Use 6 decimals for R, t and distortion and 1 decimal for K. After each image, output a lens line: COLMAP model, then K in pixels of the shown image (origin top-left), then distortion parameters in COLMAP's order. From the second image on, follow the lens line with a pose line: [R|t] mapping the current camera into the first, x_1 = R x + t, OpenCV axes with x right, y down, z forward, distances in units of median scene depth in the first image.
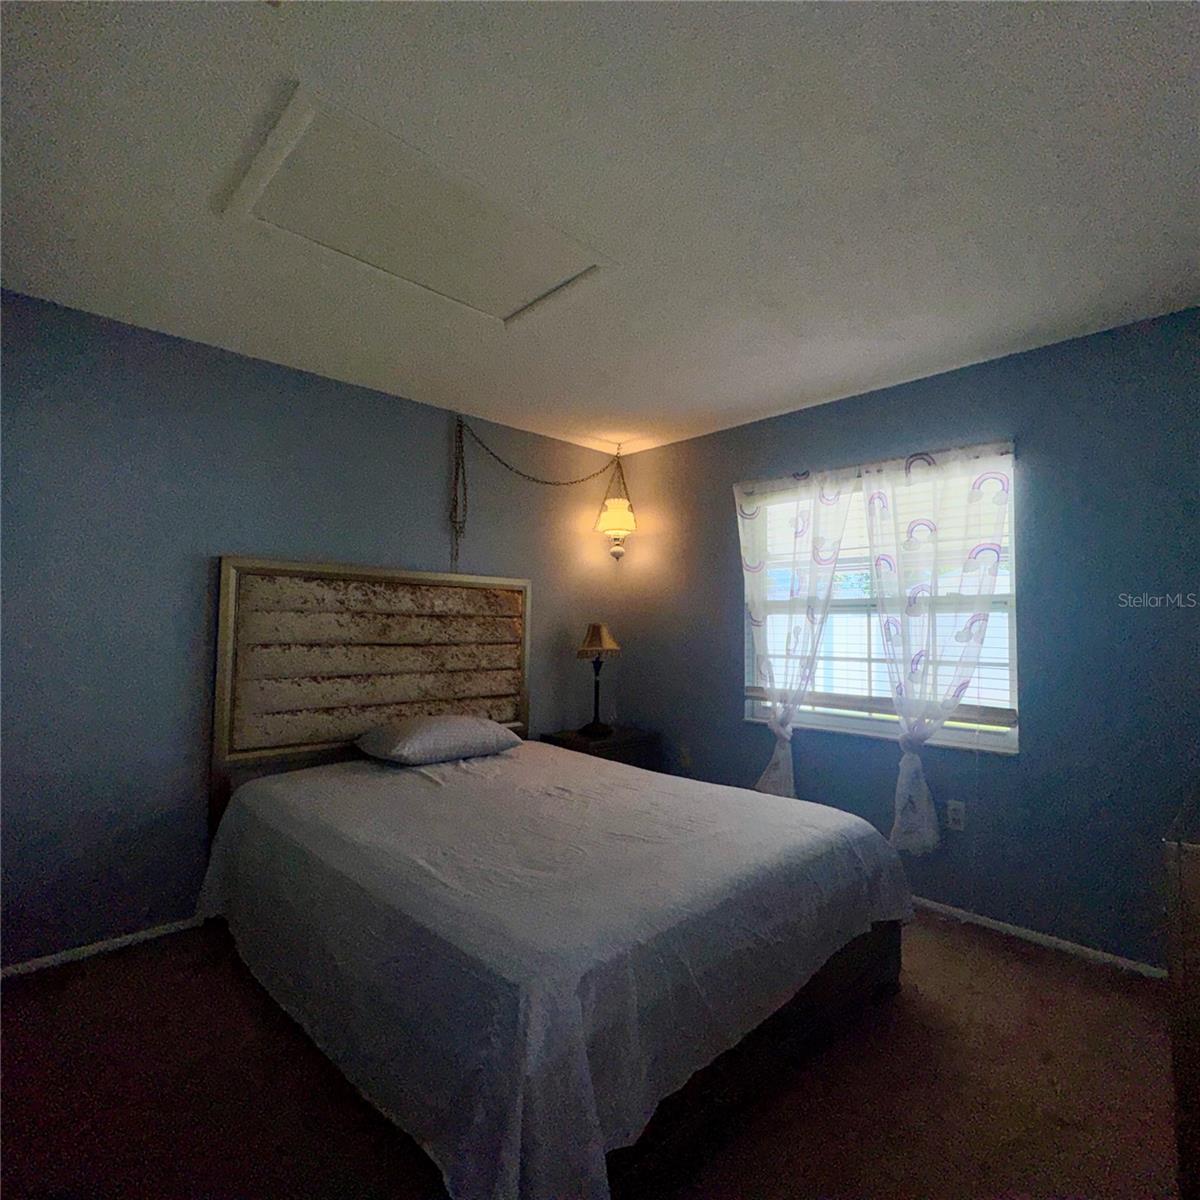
lens RADIAL K [[638.6, 0, 606.9], [0, 638.6, 598.2], [0, 0, 1]] dist [-0.000922, -0.000322]
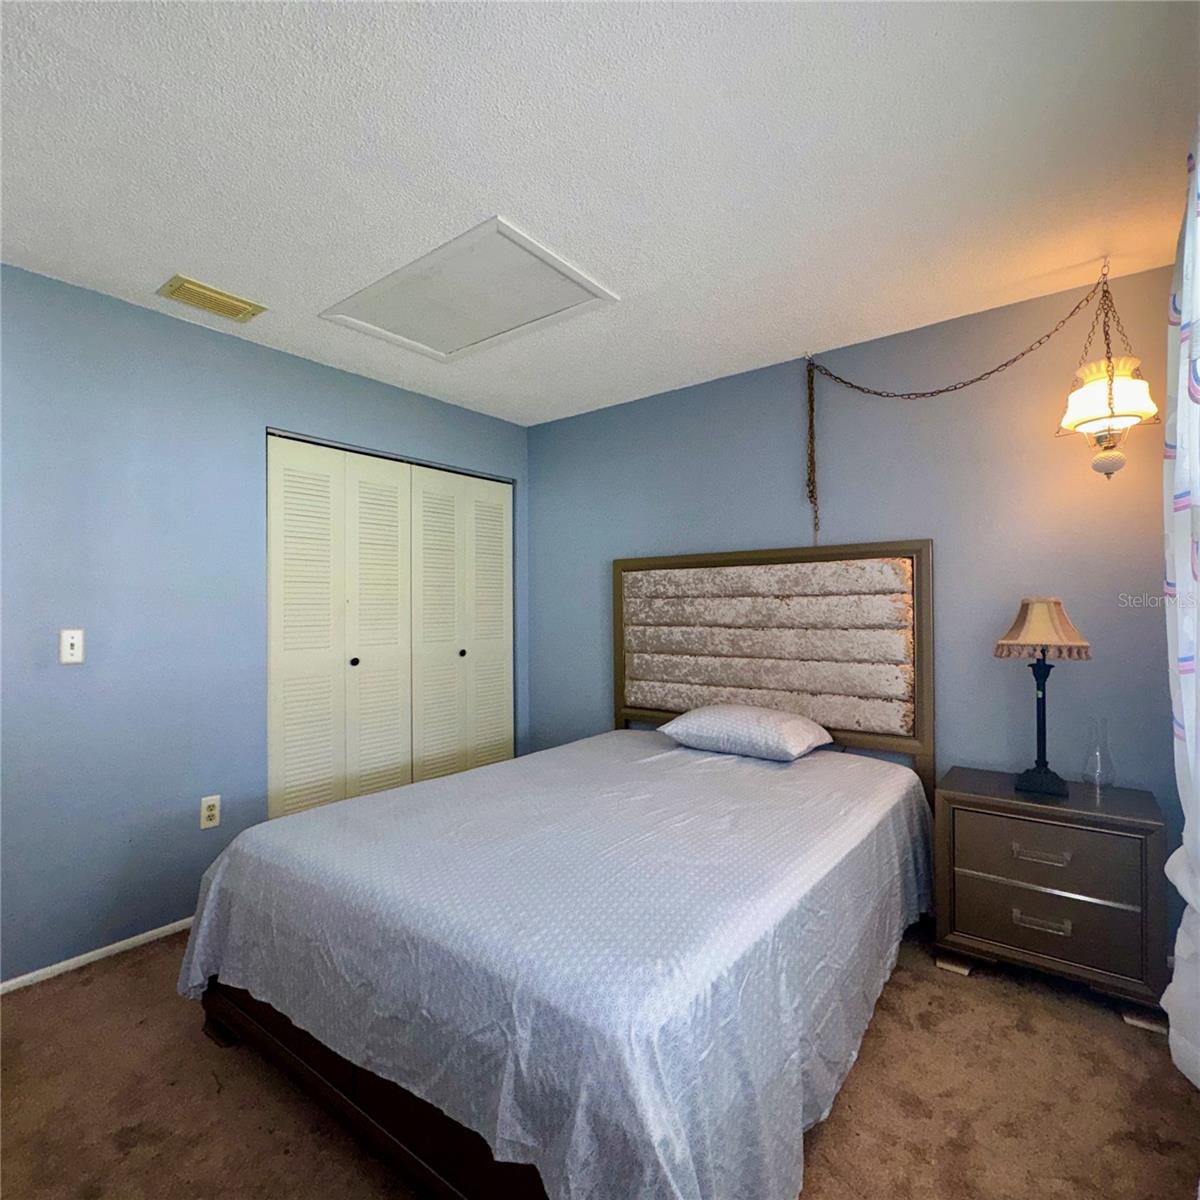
lens RADIAL K [[638.6, 0, 606.9], [0, 638.6, 598.2], [0, 0, 1]] dist [-0.000922, -0.000322]
pose [[0.150317, -0.035539, -0.987999, 0.498575], [0.049219, 0.998383, -0.028425, 0.037615], [0.987412, -0.044355, 0.151823, 0.536748]]
